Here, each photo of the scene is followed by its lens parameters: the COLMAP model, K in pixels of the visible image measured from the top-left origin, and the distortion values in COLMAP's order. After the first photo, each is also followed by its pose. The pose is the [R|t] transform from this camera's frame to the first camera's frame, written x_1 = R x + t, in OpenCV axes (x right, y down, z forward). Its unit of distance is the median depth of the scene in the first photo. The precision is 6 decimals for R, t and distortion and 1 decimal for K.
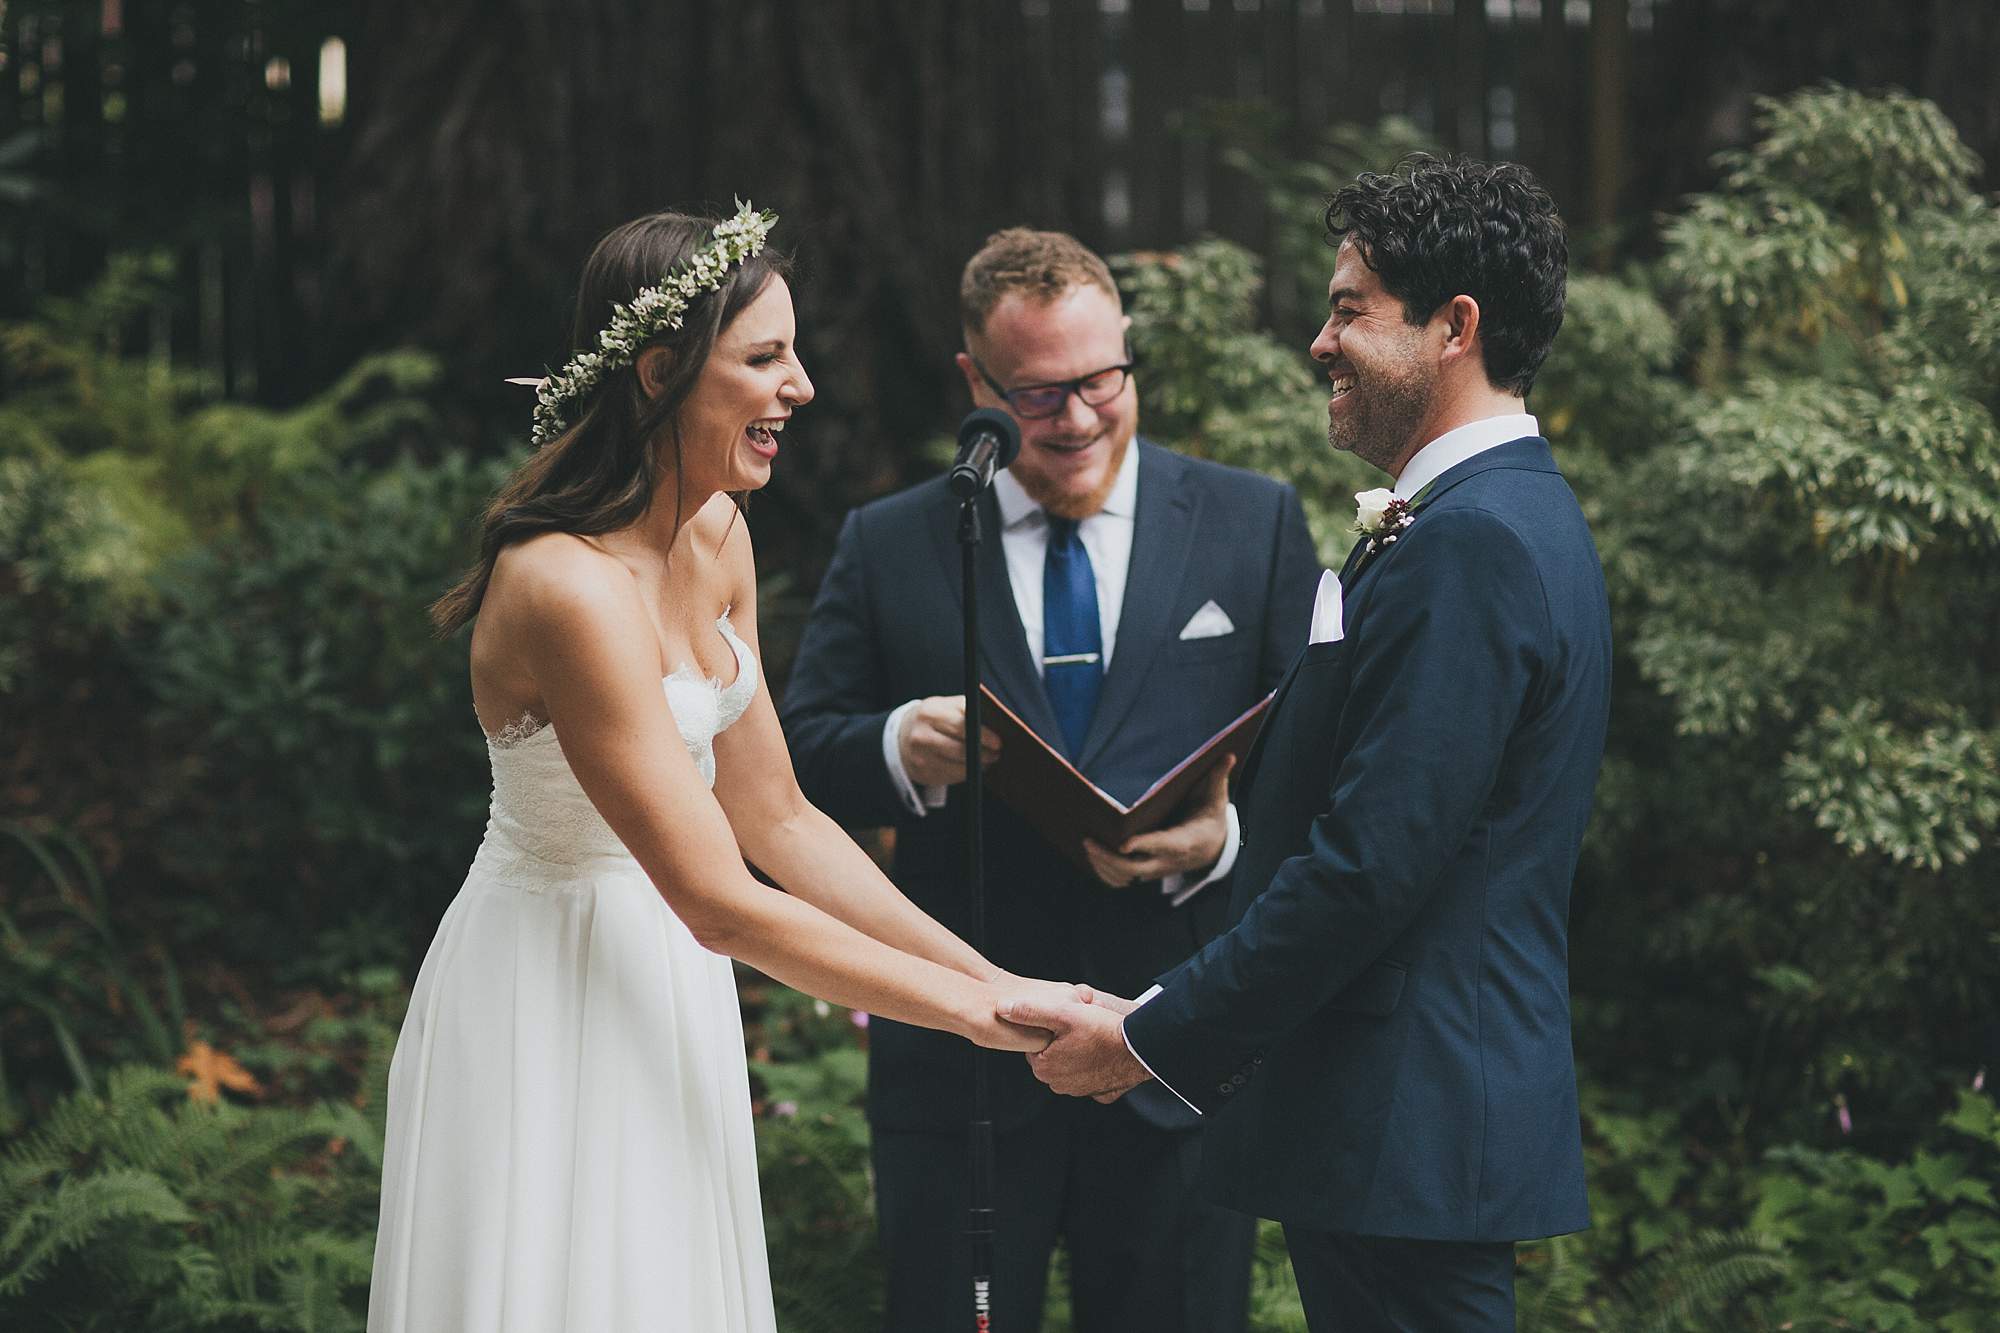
lens RADIAL K [[4774.0, 0, 999.7], [0, 4774.0, 668.2], [0, 0, 1]] dist [-0.123801, 0.153457]
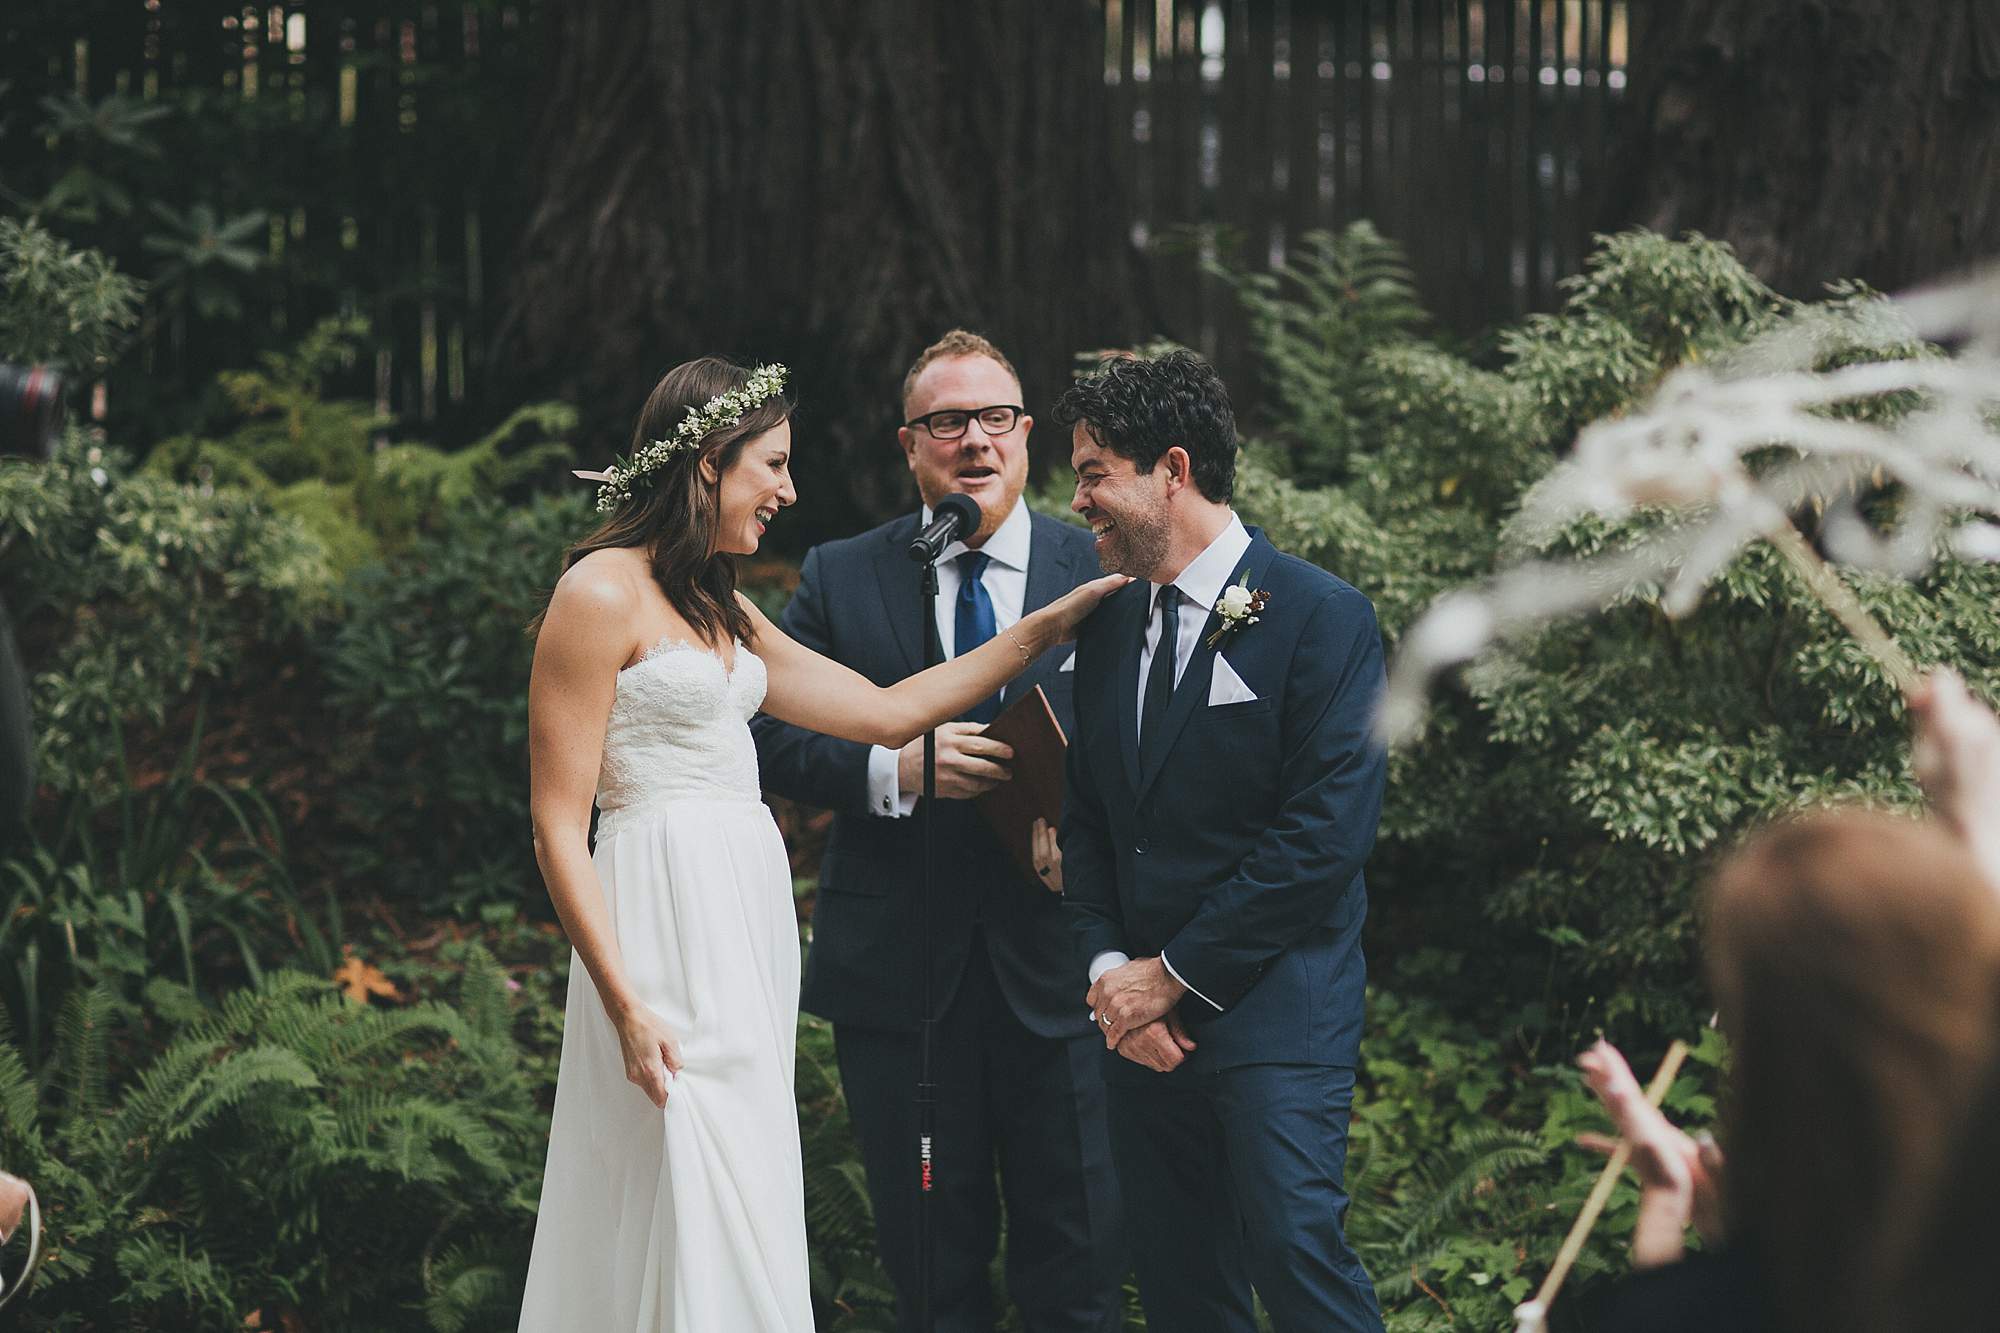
lens RADIAL K [[4867.1, 0, 1001.3], [0, 4867.1, 669.3], [0, 0, 1]] dist [-0.075745, -0.112579]
pose [[0.997267, 0.022259, -0.070452, 0.101727], [-0.021869, 0.999741, 0.006304, -0.010949], [0.070574, -0.004746, 0.997495, -0.303283]]
